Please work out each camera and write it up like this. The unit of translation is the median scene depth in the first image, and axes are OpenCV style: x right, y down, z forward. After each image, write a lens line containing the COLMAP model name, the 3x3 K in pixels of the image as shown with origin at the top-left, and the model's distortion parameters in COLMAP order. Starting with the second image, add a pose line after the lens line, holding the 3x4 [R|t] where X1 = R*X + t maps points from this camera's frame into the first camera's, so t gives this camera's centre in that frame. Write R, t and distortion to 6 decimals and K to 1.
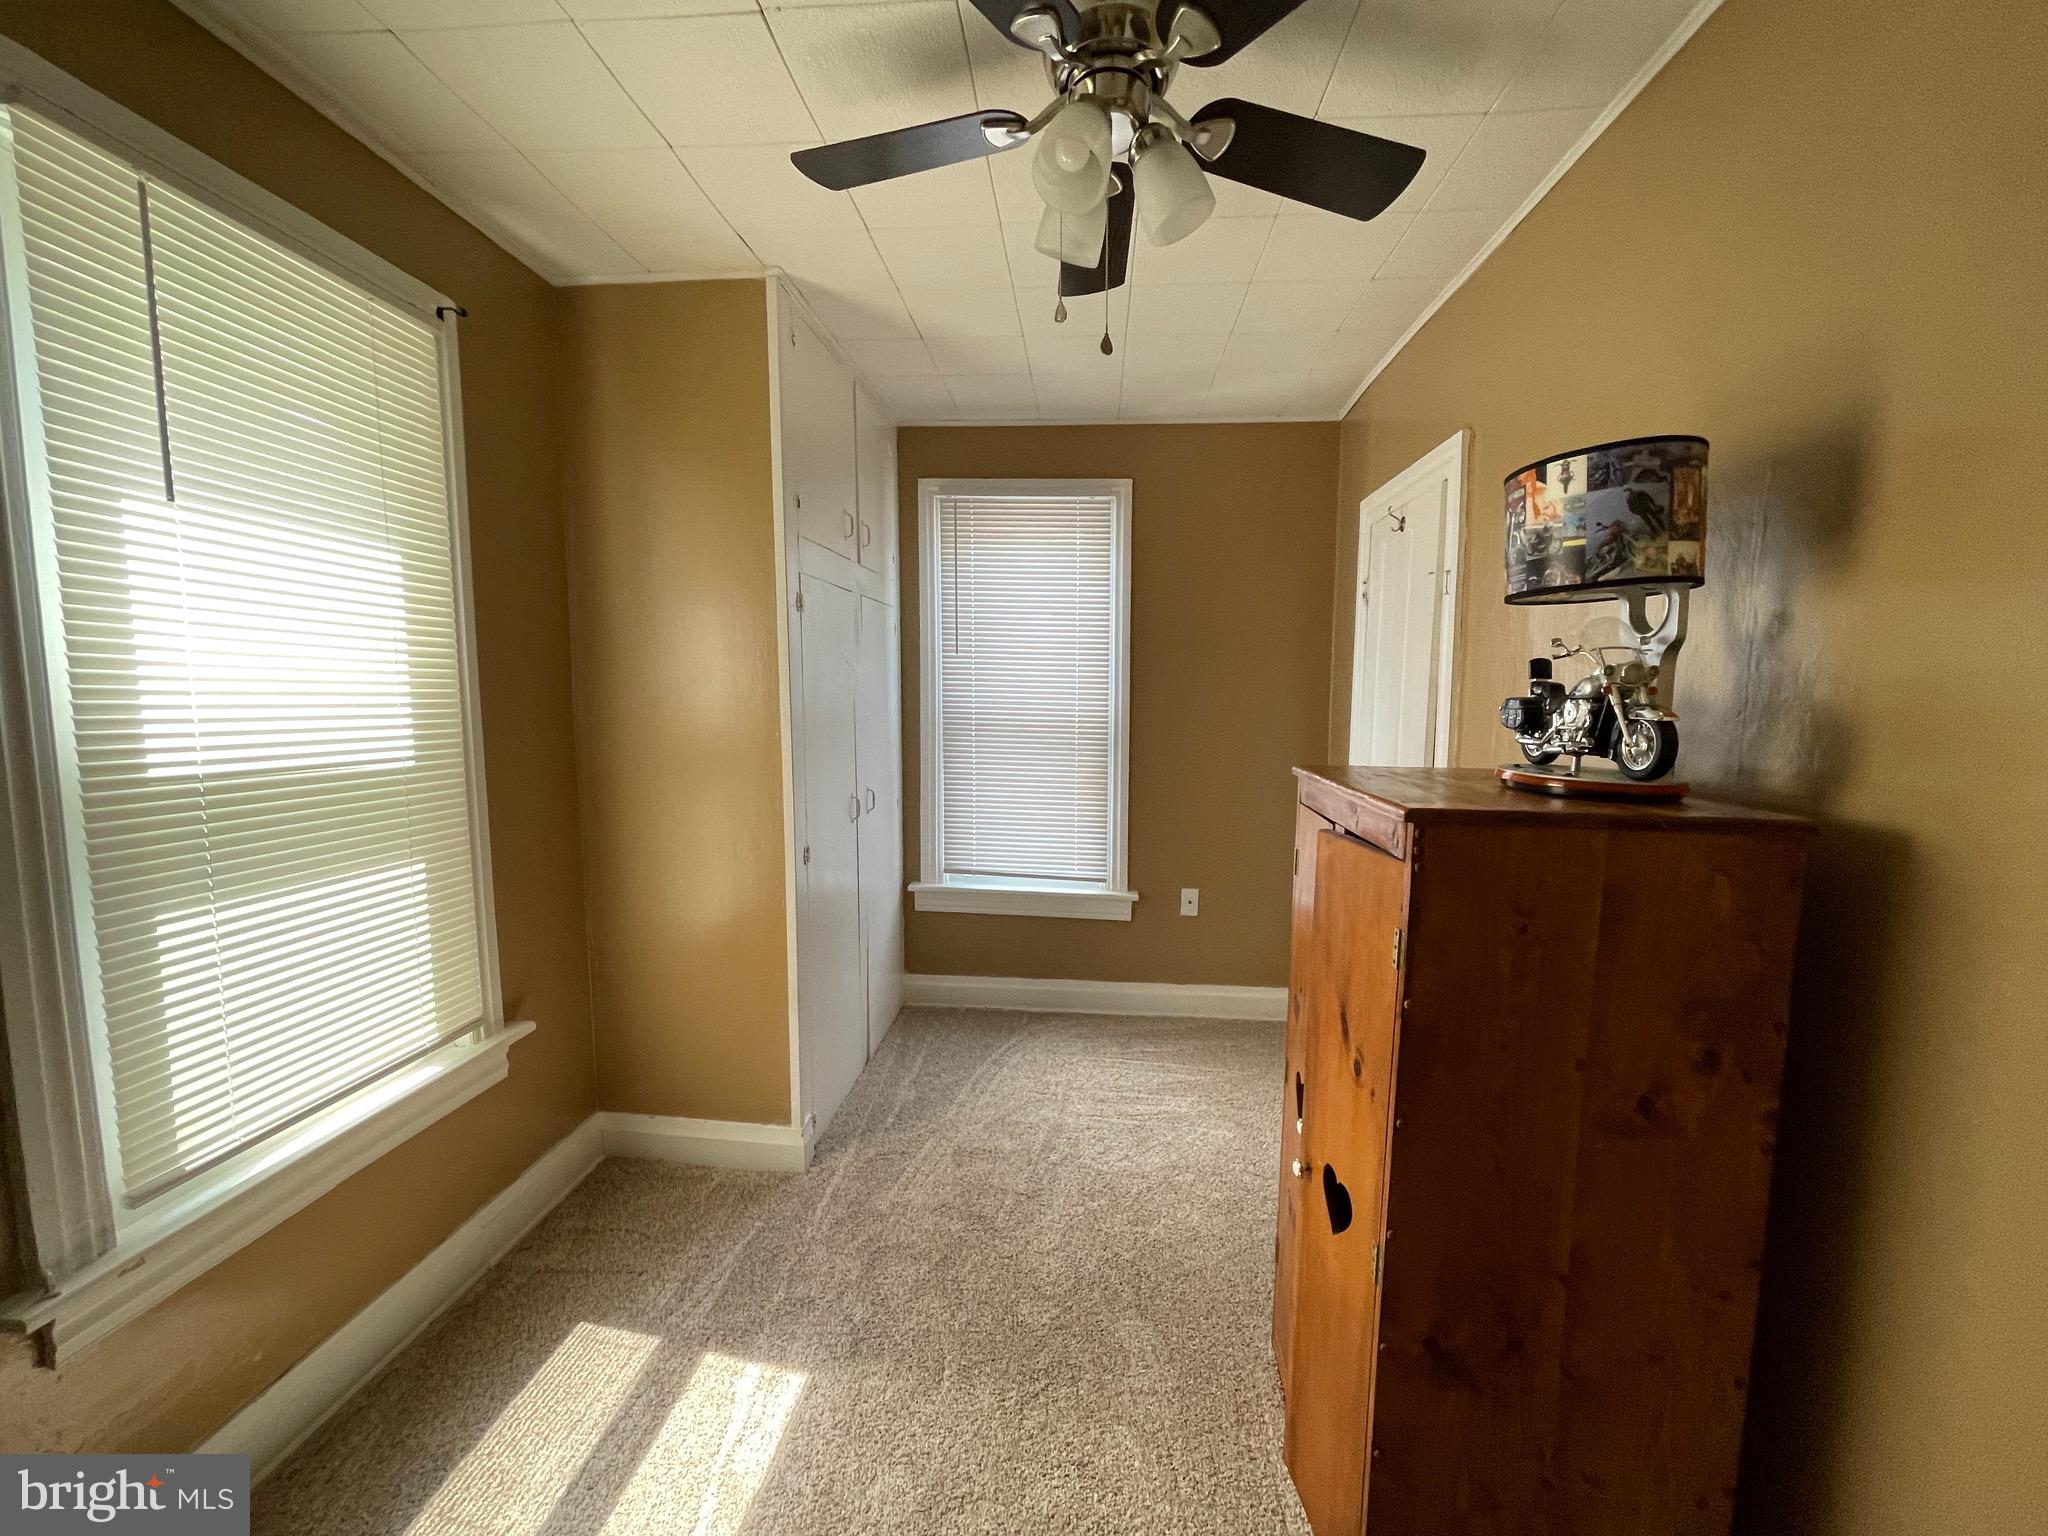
lens RADIAL K [[827.9, 0, 1025.8], [0, 827.9, 770.7], [0, 0, 1]] dist [-0.001914, 0.000137]
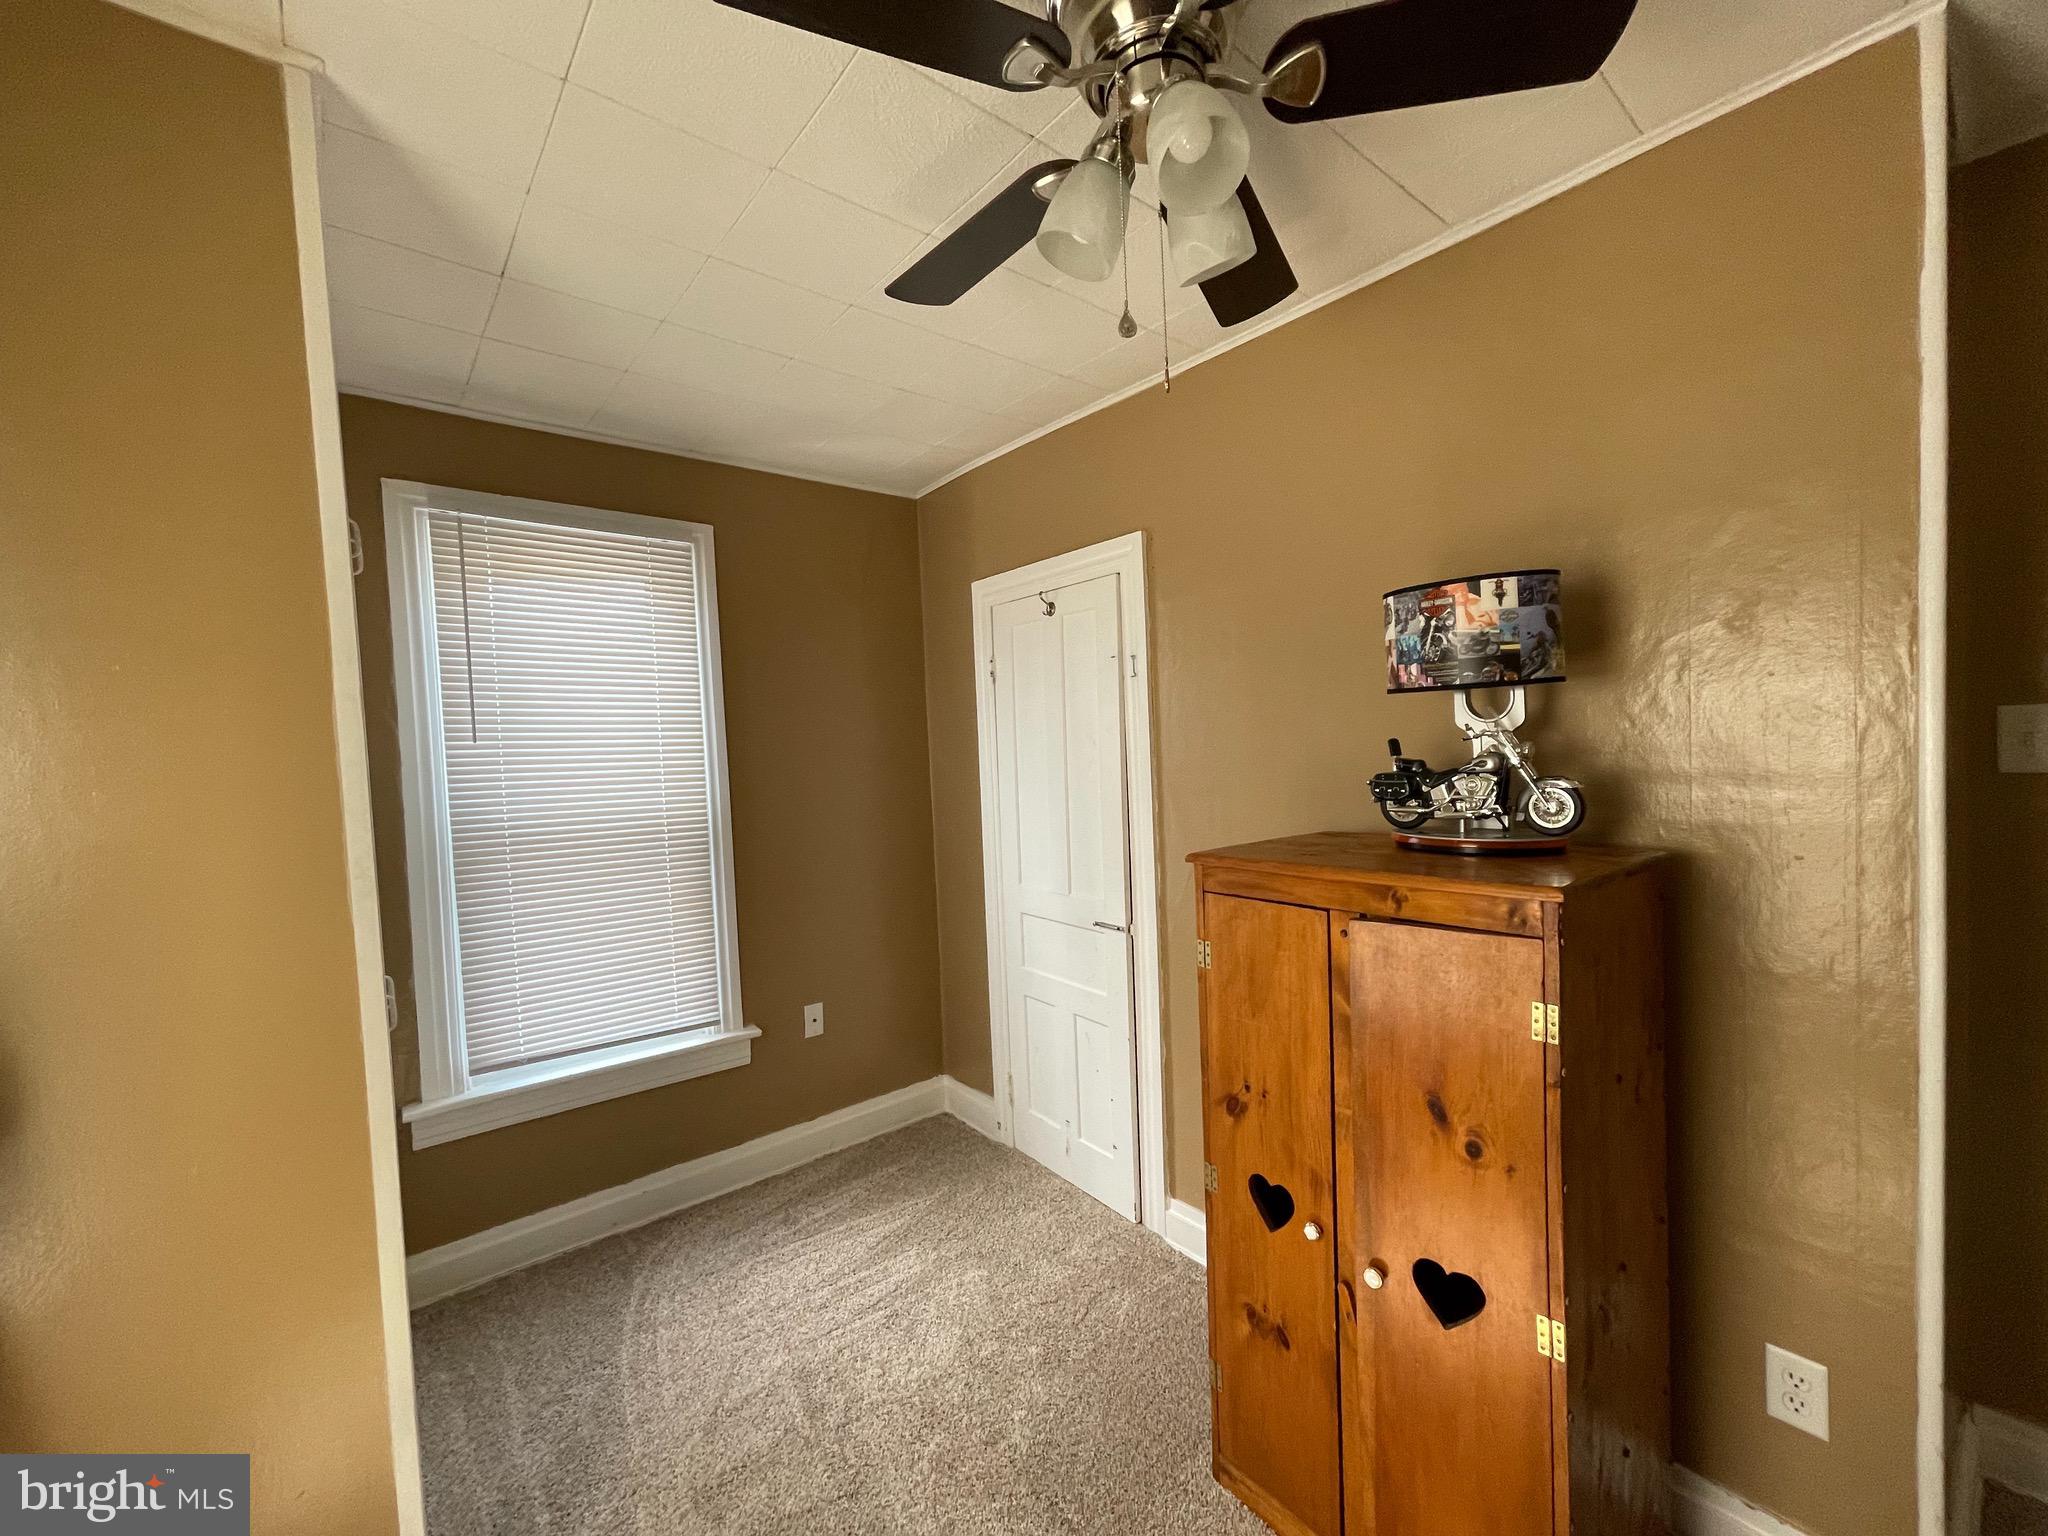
lens RADIAL K [[827.9, 0, 1025.8], [0, 827.9, 770.7], [0, 0, 1]] dist [-0.001914, 0.000137]
pose [[0.715950, -0.059108, 0.695645, -0.313384], [0.114556, 0.992851, -0.033538, -0.060543], [-0.688689, 0.103701, 0.717603, 0.284446]]
